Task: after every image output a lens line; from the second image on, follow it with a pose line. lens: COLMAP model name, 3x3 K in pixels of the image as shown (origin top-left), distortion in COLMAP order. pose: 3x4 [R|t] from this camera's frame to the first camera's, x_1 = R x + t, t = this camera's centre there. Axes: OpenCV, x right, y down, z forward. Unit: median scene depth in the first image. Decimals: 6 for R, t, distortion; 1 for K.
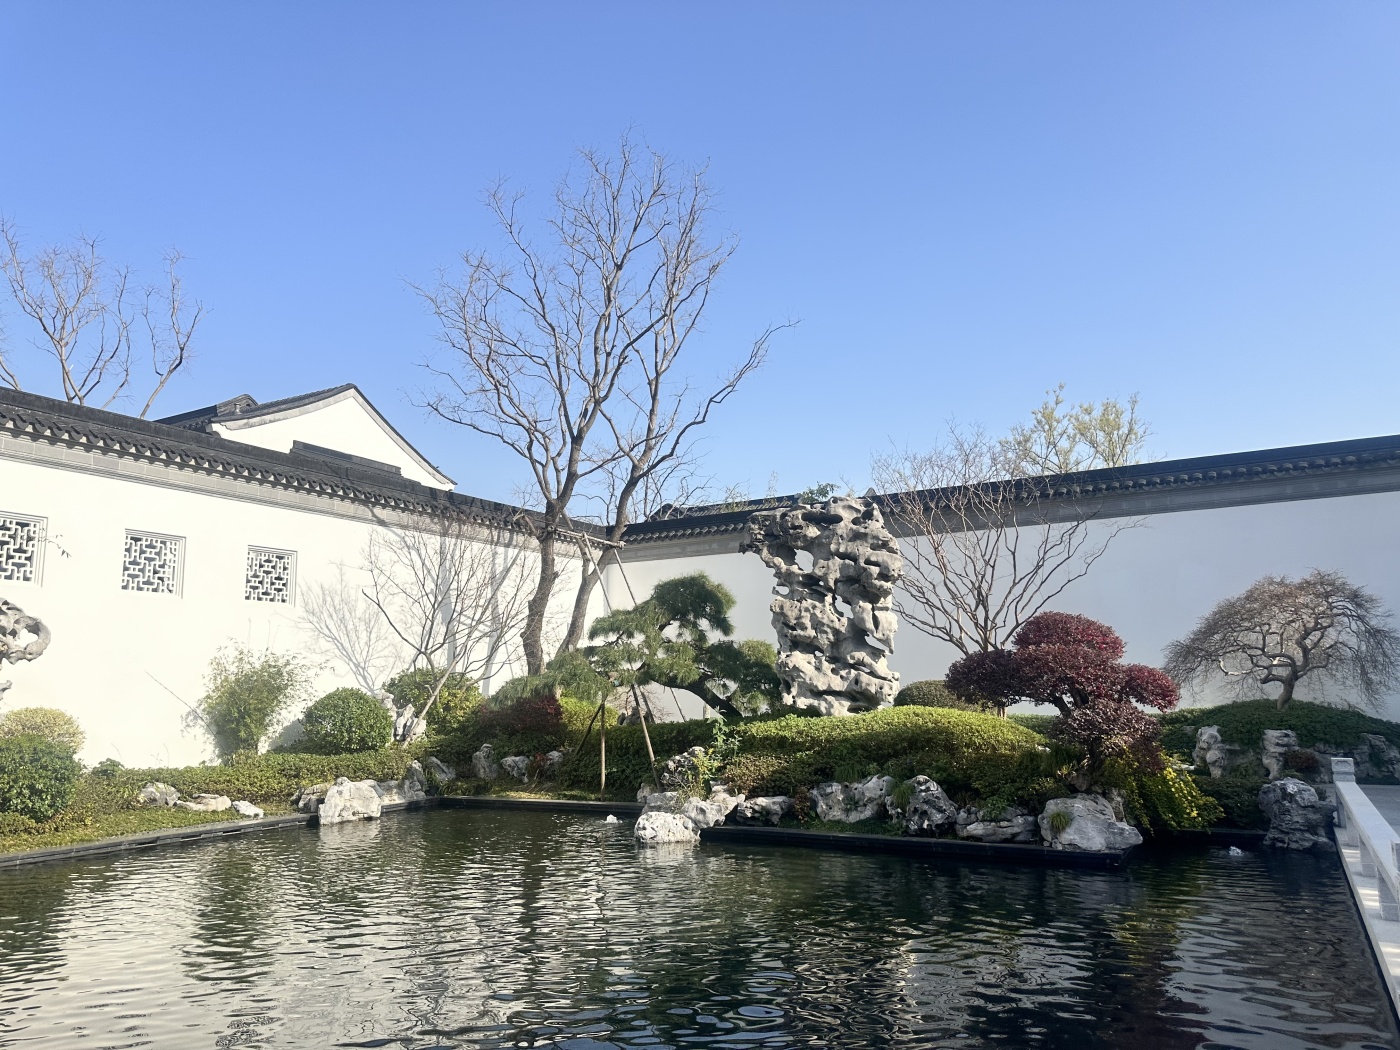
lens RADIAL K [[987.4, 0, 700.0], [0, 987.4, 525.0], [0, 0, 1]] dist [0.005677, 0.003351]
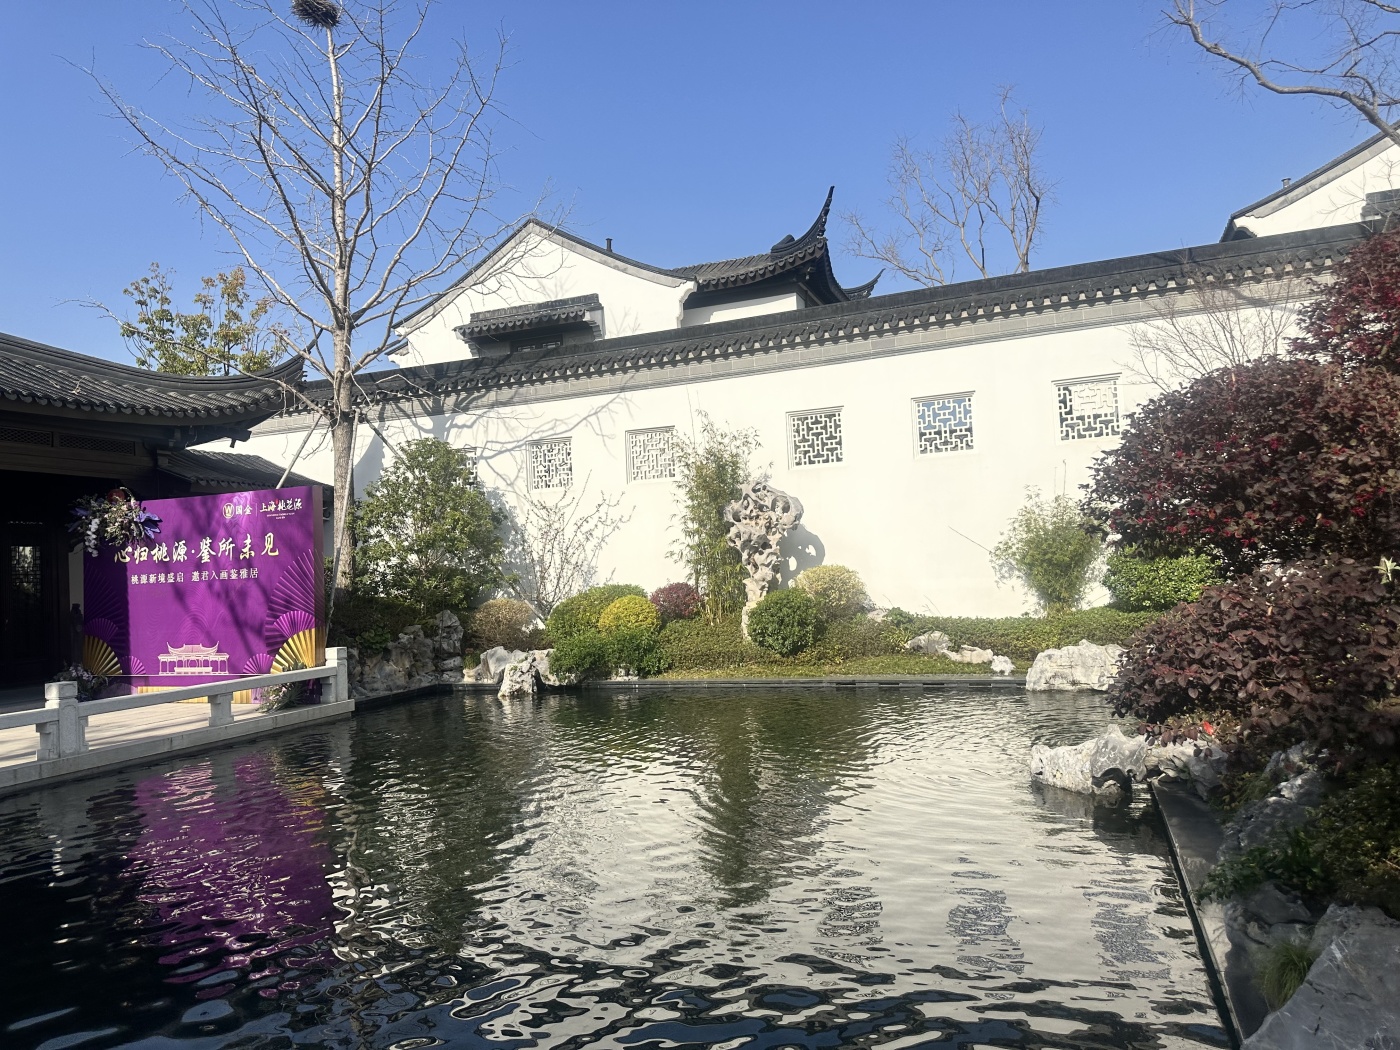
lens RADIAL K [[954.6, 0, 700.7], [0, 954.6, 555.8], [0, 0, 1]] dist [-0.001696, -0.001607]
pose [[0.102760, -0.011759, -0.994637, 0.433278], [0.215279, 0.976494, 0.010697, 0.112861], [0.971131, -0.215223, 0.102876, 0.648722]]
